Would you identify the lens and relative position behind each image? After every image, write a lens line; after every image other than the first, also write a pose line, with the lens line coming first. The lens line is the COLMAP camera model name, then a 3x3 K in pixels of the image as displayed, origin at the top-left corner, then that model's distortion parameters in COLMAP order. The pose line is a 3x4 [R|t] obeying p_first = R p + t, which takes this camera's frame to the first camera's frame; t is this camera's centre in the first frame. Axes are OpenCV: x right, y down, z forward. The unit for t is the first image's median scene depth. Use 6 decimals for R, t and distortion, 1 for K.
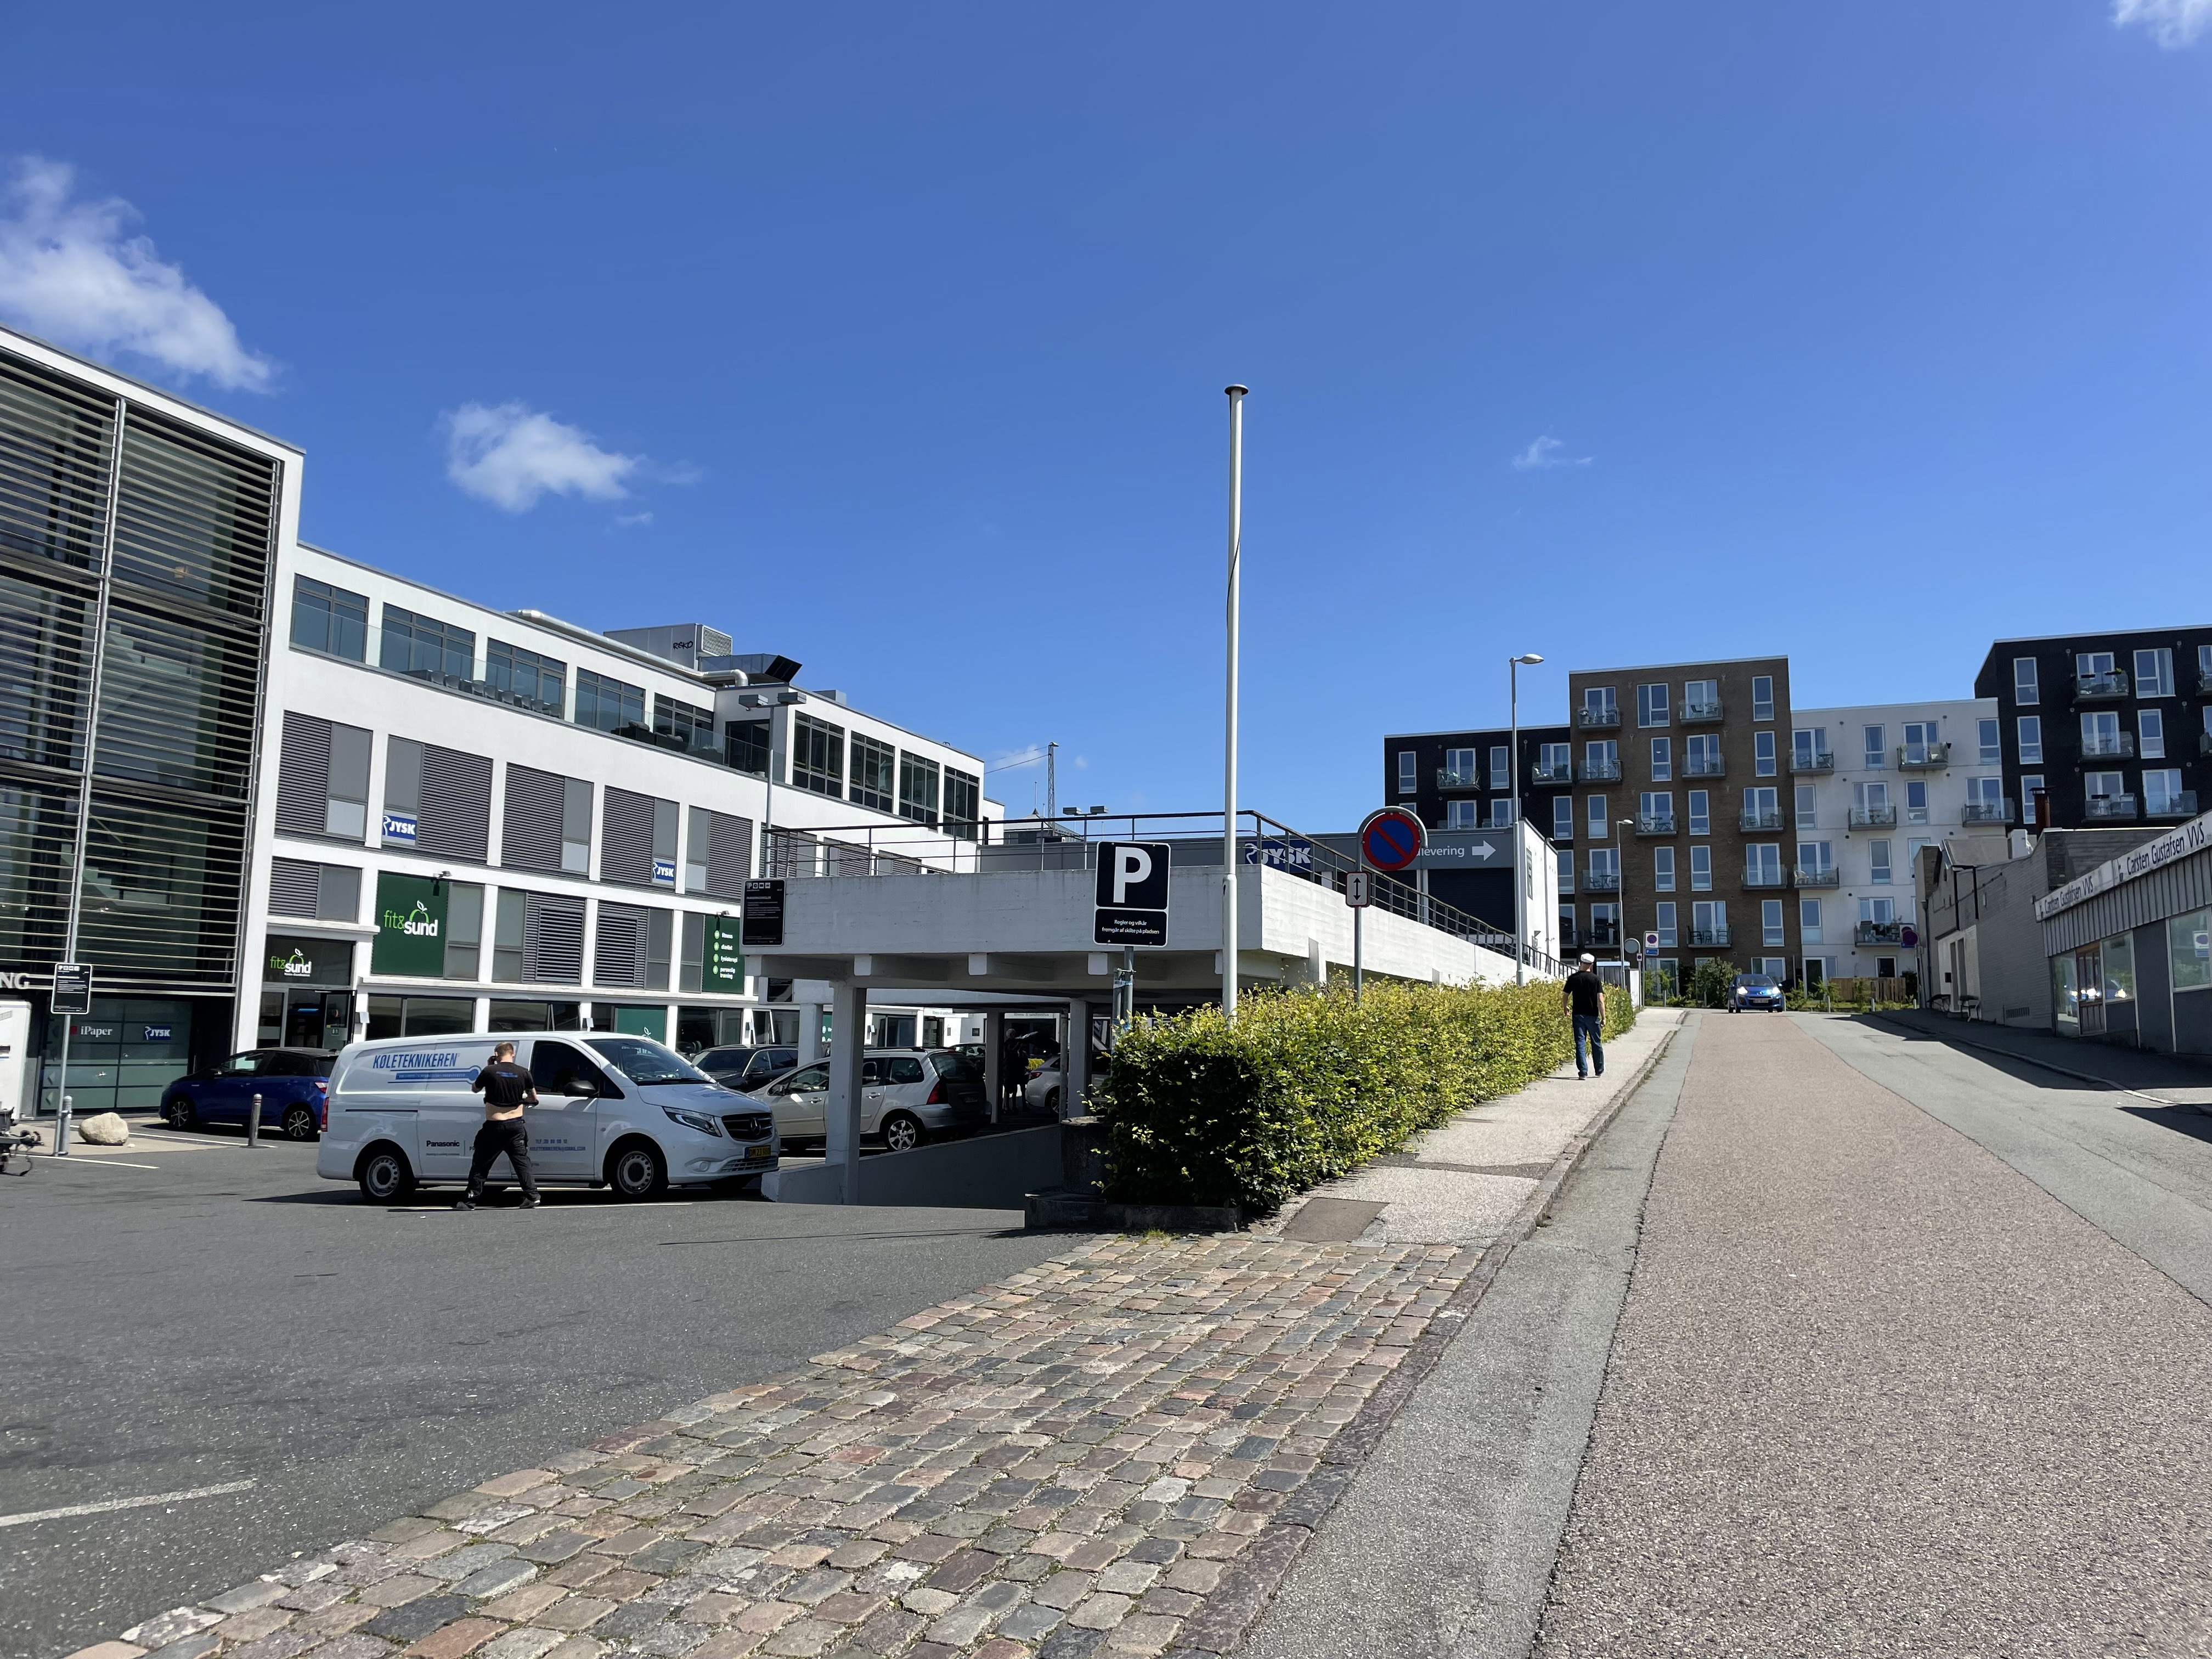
lens RADIAL K [[1654.4, 0, 1106.0], [0, 1654.4, 829.5], [0, 0, 1]] dist [0.107681, -0.138613]
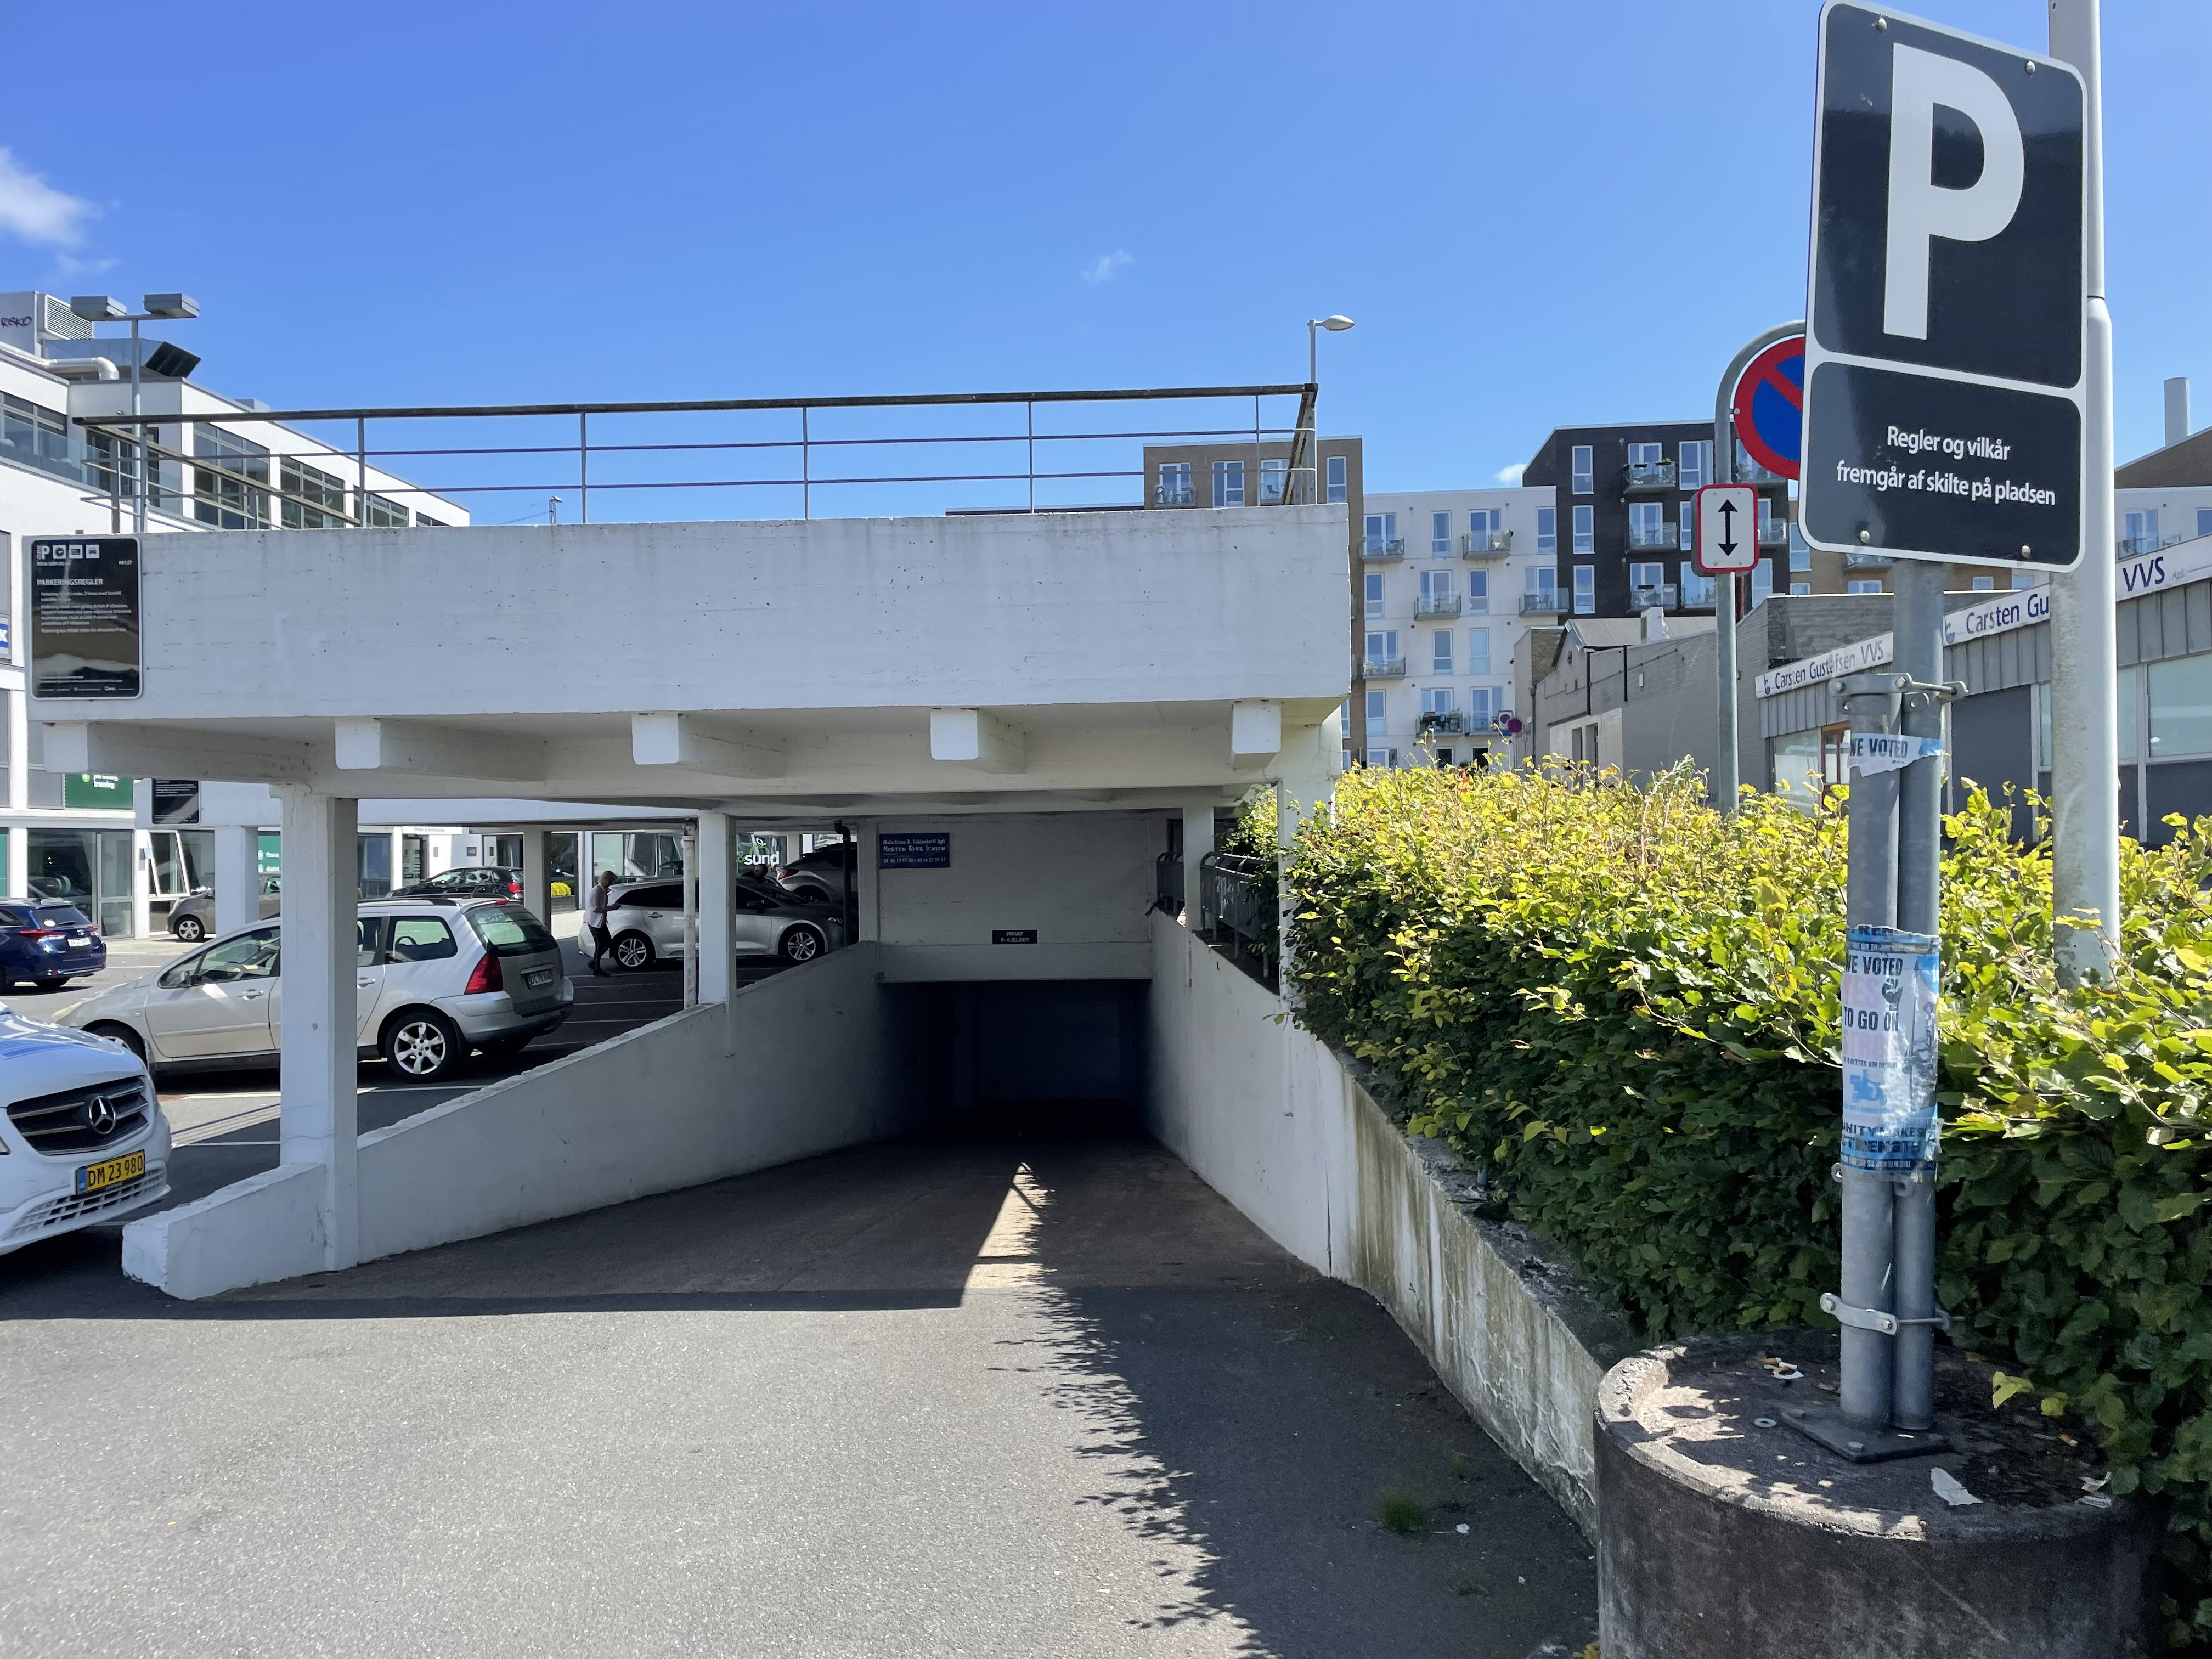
lens RADIAL K [[1654.4, 0, 1106.0], [0, 1654.4, 829.5], [0, 0, 1]] dist [0.107681, -0.138613]
pose [[0.955456, -0.023407, 0.294204, -0.026522], [-0.011551, 0.993120, 0.116526, 0.014911], [-0.294907, -0.114734, 0.948613, 0.155802]]
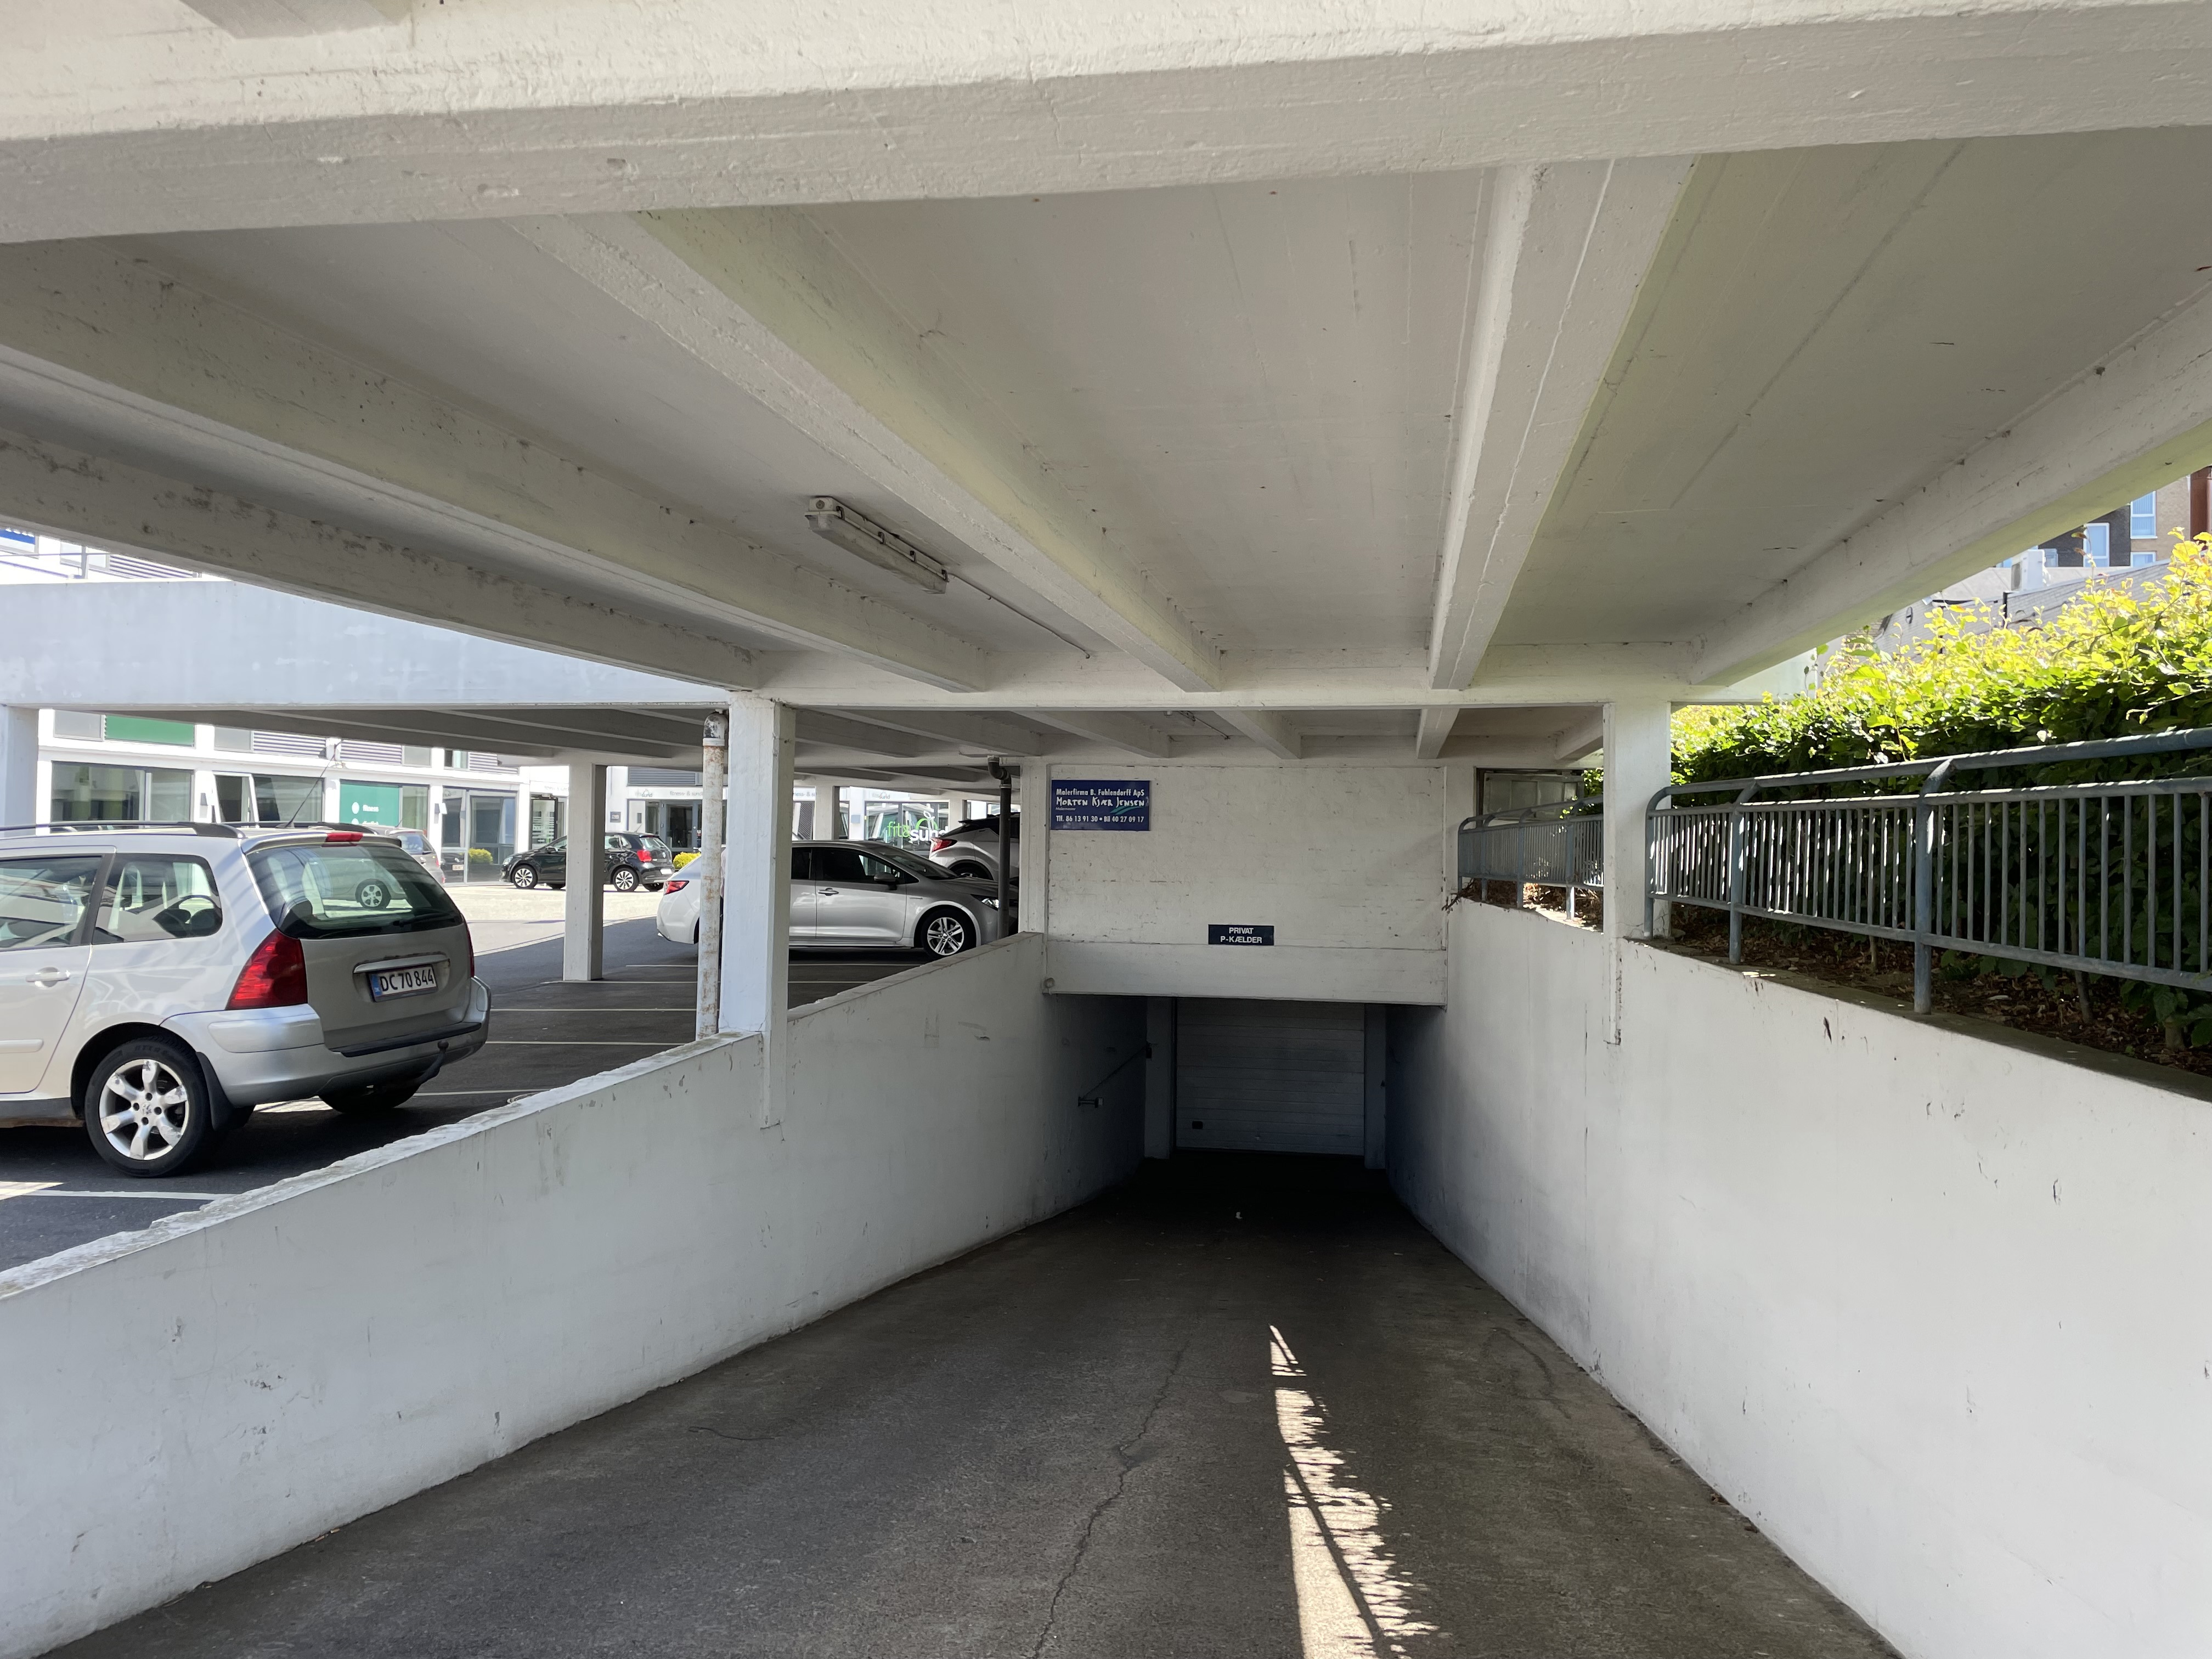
lens RADIAL K [[1654.4, 0, 1106.0], [0, 1654.4, 829.5], [0, 0, 1]] dist [0.107681, -0.138613]
pose [[0.982496, 0.004171, 0.186235, -0.003569], [-0.027125, 0.992297, 0.120876, 0.037928], [-0.184296, -0.123812, 0.975041, 0.278714]]
